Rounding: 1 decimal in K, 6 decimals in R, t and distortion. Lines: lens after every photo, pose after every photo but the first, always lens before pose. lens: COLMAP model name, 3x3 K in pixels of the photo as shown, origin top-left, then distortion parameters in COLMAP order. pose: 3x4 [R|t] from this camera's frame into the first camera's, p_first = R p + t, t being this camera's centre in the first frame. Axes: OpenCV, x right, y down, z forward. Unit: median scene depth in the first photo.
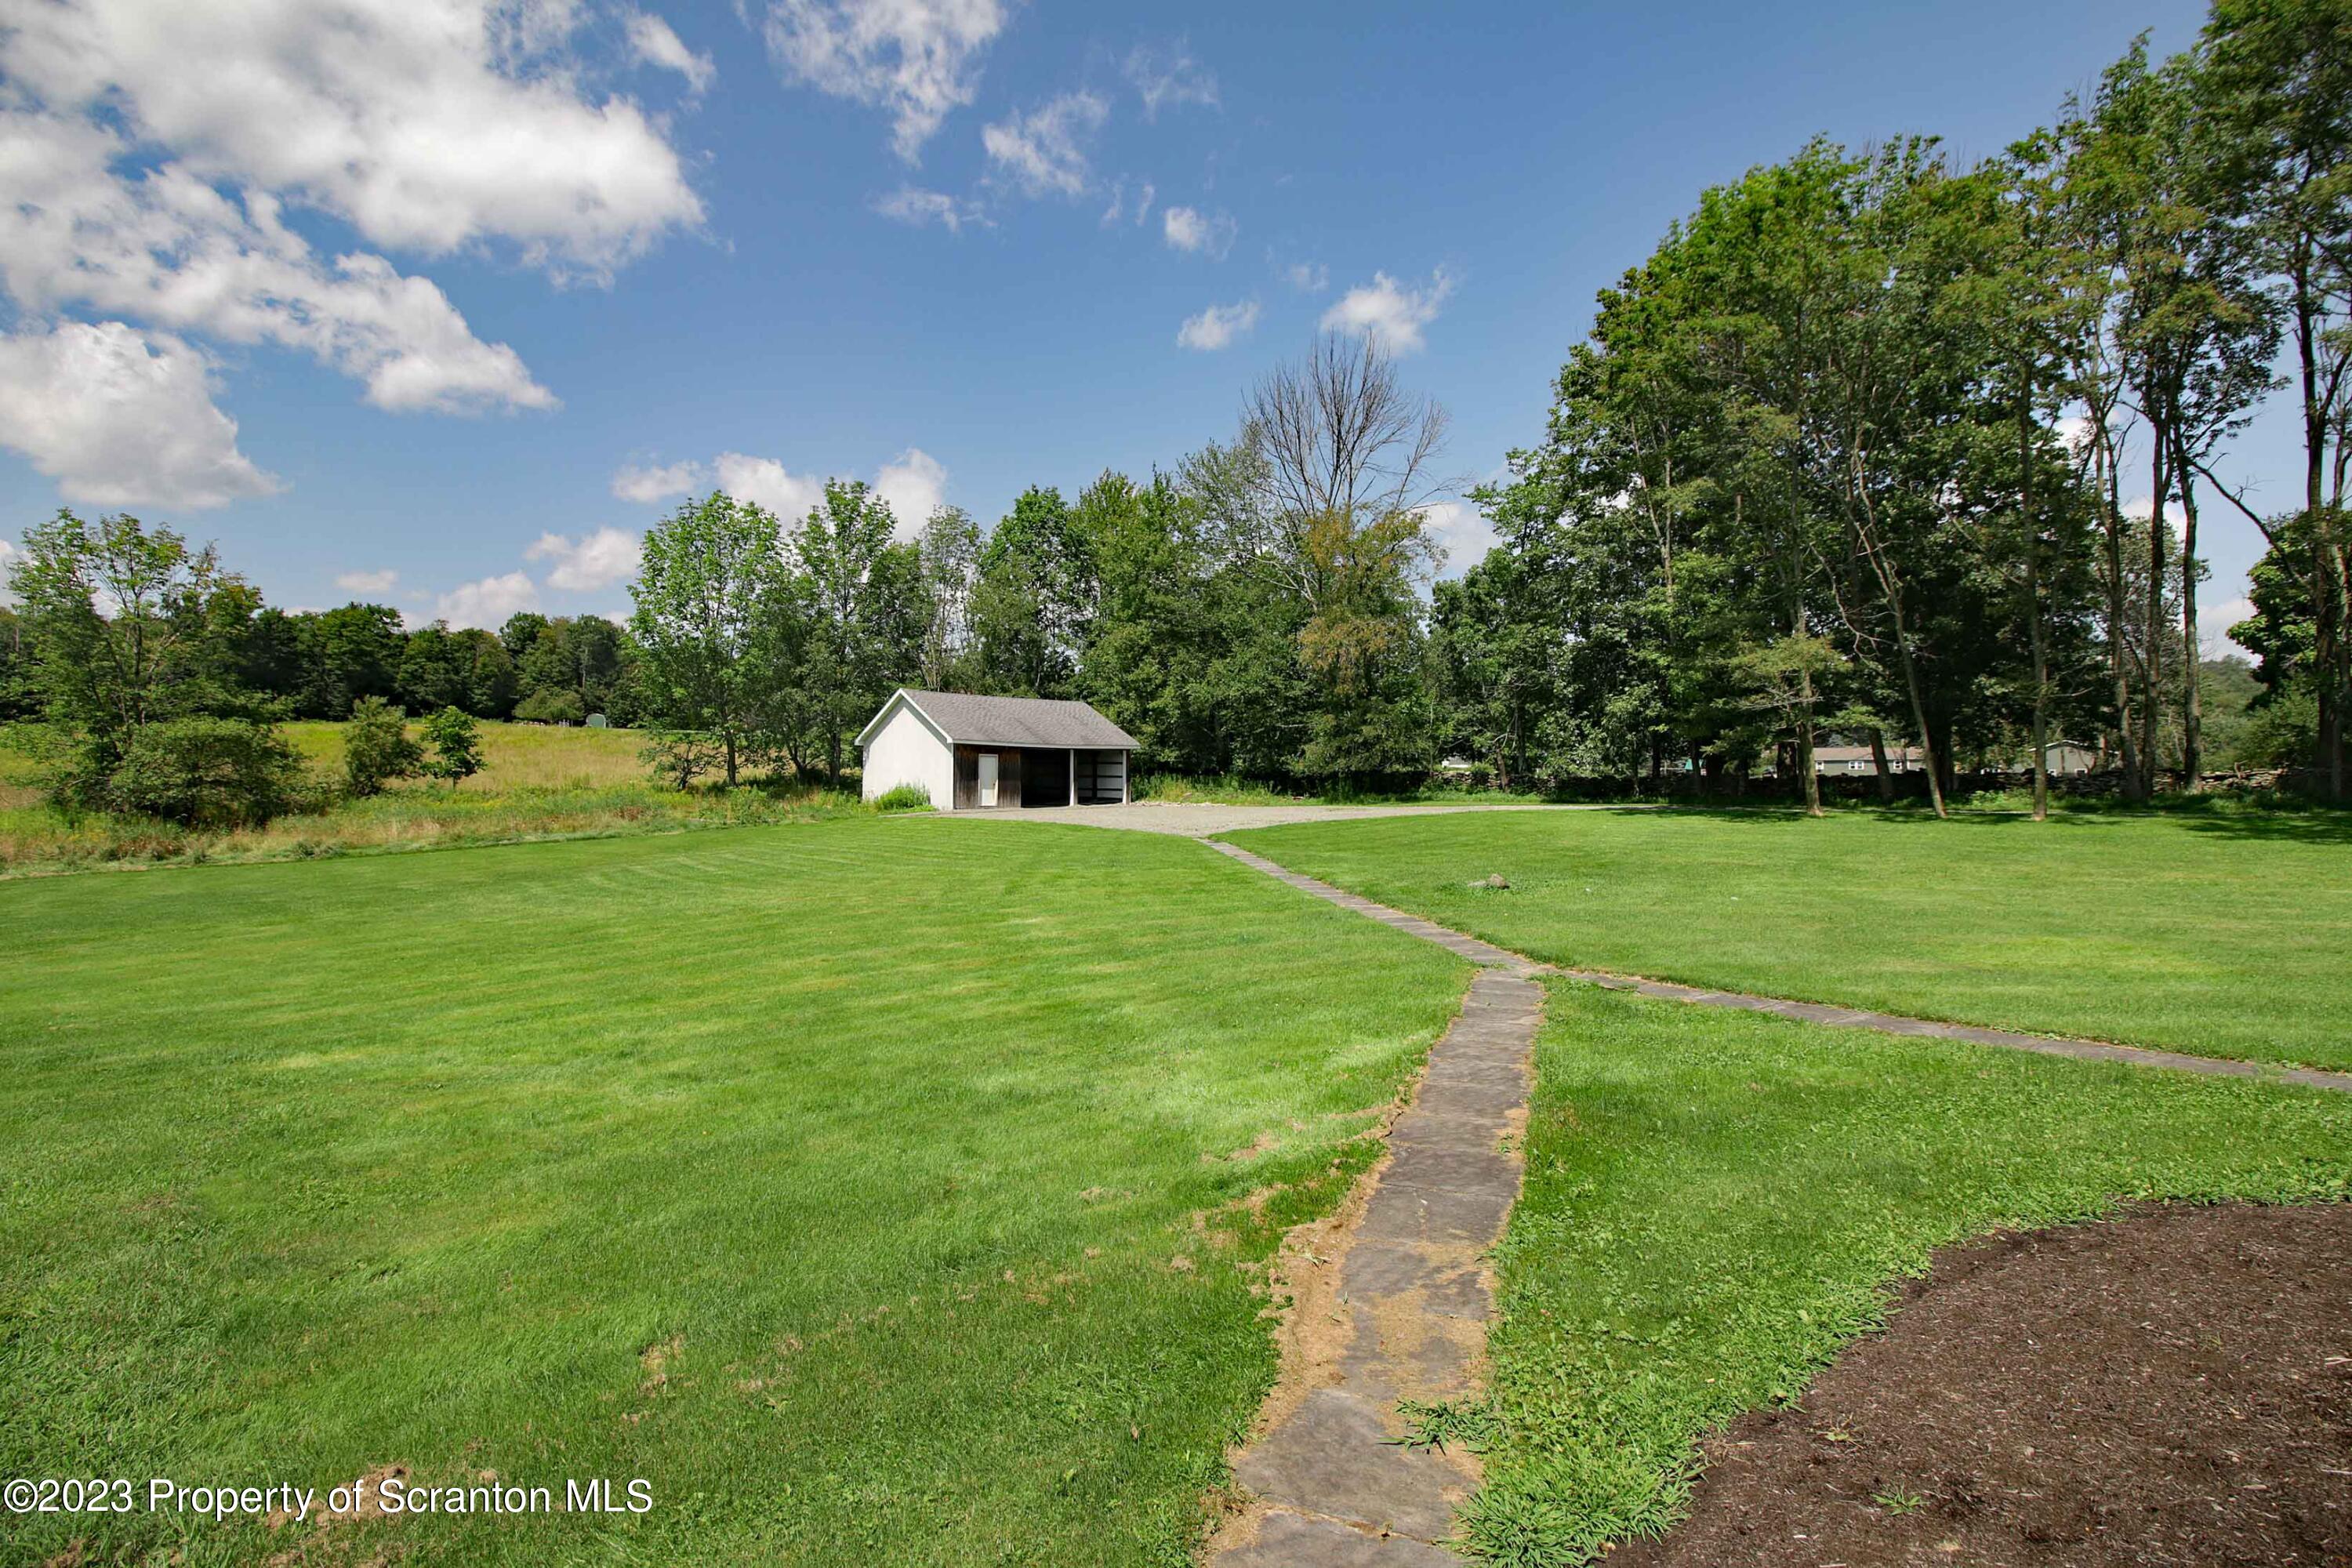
lens RADIAL K [[1116.6, 0, 1175.7], [0, 1116.6, 749.9], [0, 0, 1]] dist [-0.002316, -0.000320]
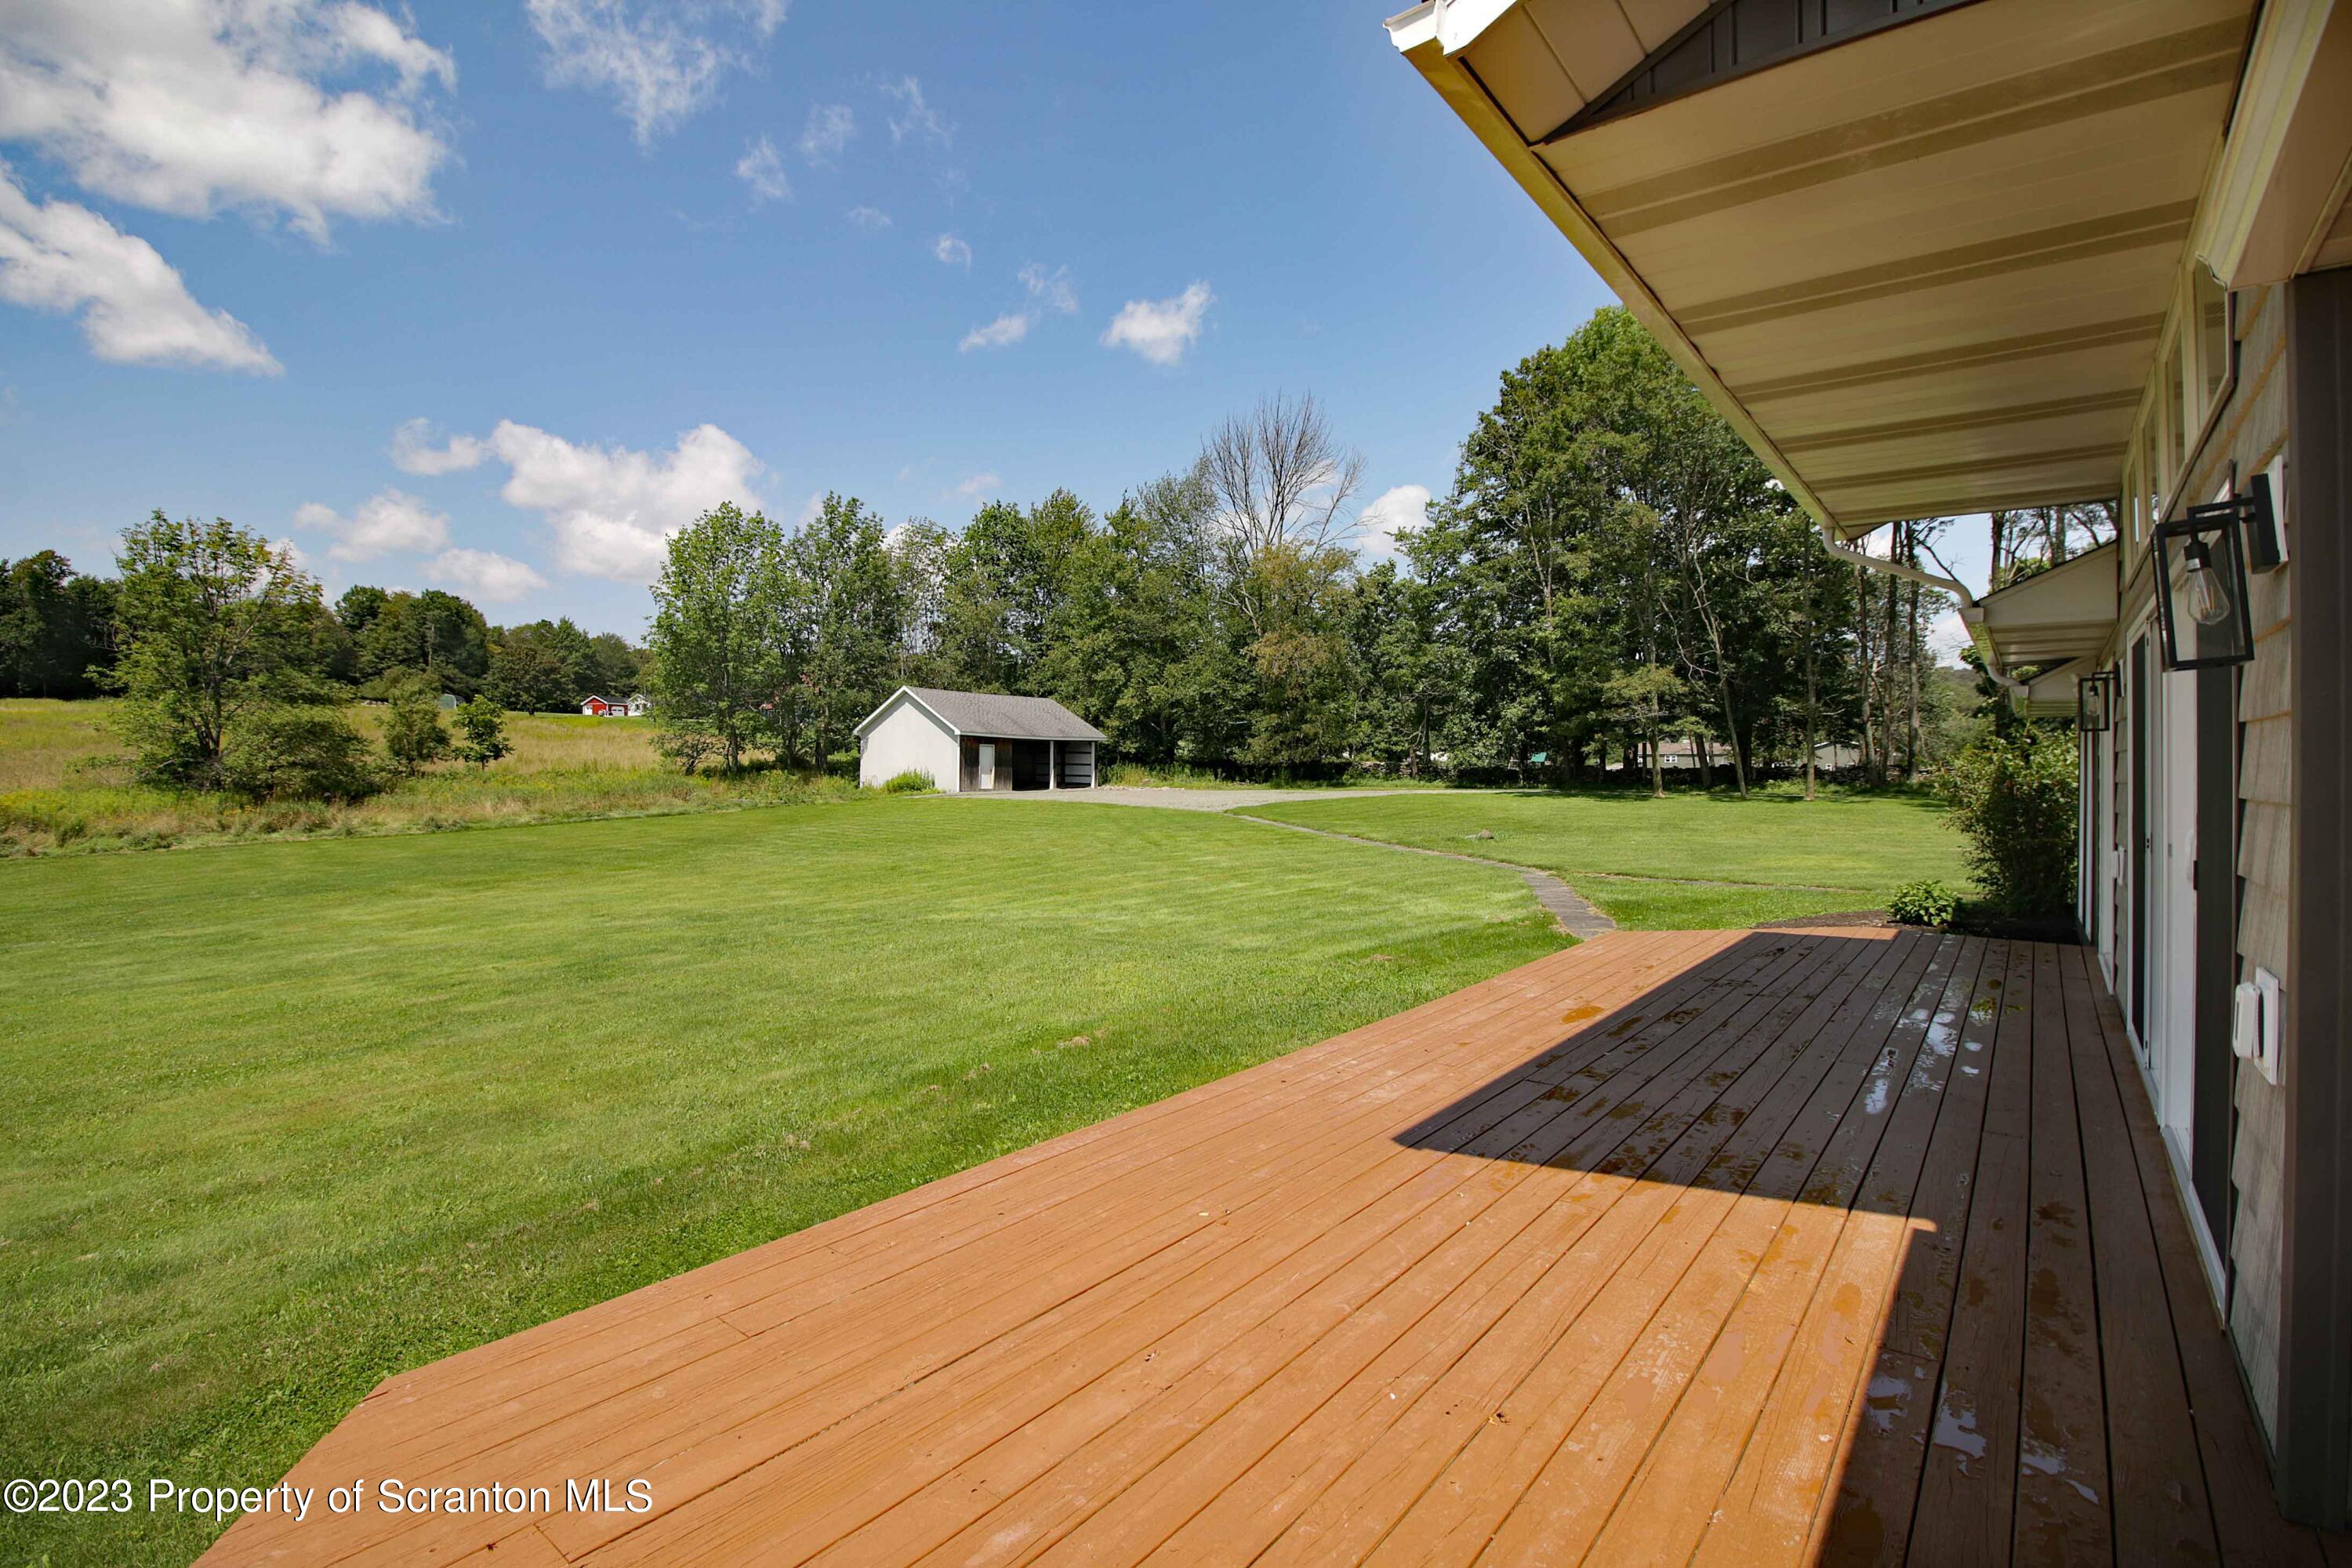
lens RADIAL K [[1124.1, 0, 1176.0], [0, 1124.1, 784.0], [0, 0, 1]] dist [0.000377, -0.000097]
pose [[0.990284, 0.004891, 0.138974, -0.130450], [-0.010597, 0.999130, 0.040344, -0.004075], [-0.138655, -0.041425, 0.989474, -0.178490]]
